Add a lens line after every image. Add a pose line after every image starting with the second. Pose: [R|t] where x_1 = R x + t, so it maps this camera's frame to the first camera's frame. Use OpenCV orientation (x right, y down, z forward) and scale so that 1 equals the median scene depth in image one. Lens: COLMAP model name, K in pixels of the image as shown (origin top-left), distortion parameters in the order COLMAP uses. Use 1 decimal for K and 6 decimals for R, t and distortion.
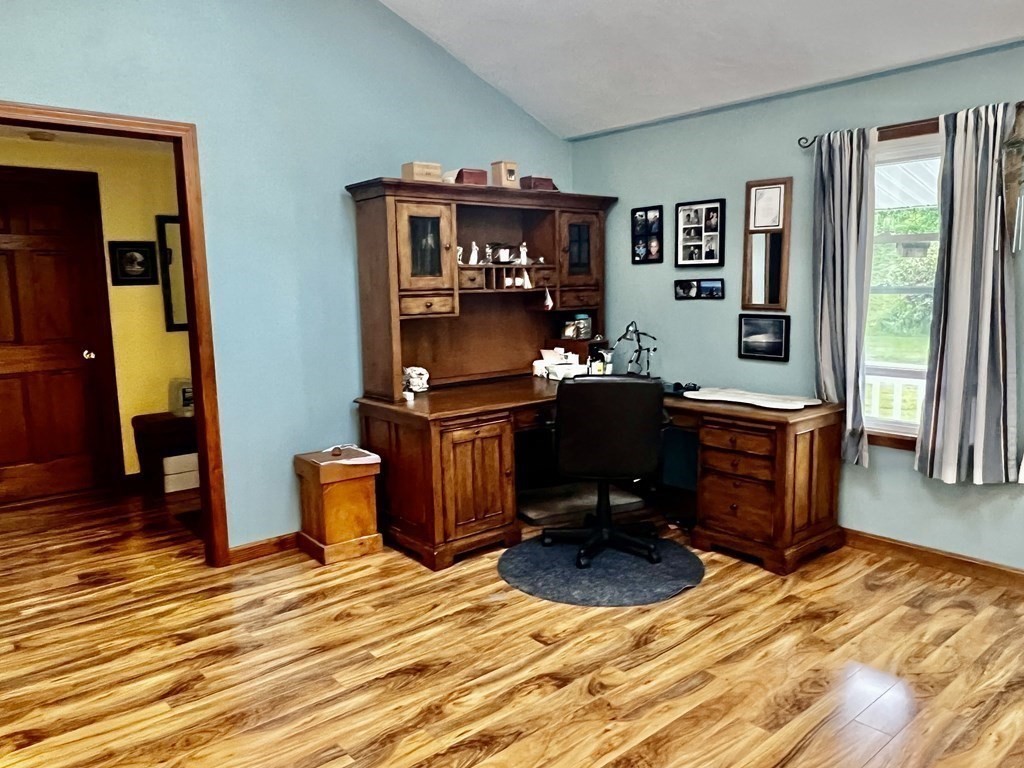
lens RADIAL K [[729.8, 0, 511.8], [0, 729.8, 382.9], [0, 0, 1]] dist [0.001968, 0.000695]
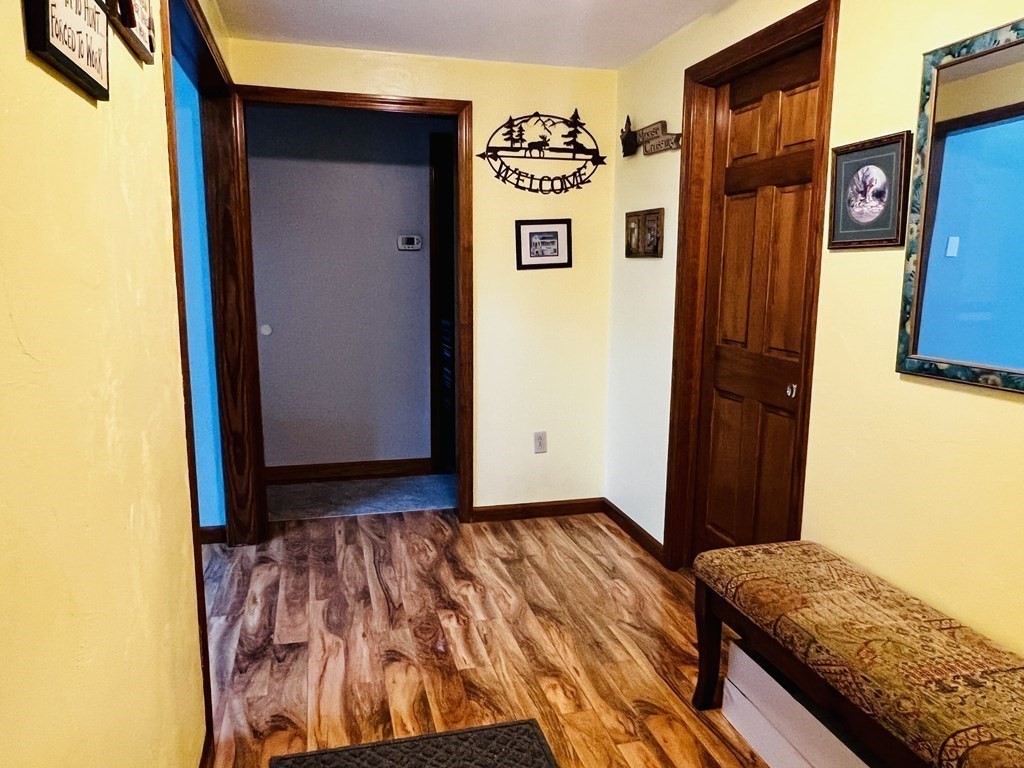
lens RADIAL K [[729.8, 0, 511.5], [0, 729.8, 382.9], [0, 0, 1]] dist [0.001968, 0.000695]
pose [[-0.432812, 0.147797, -0.889286, -0.062354], [-0.128440, 0.966295, 0.223107, -0.164793], [0.892287, 0.210784, -0.399241, 1.302332]]
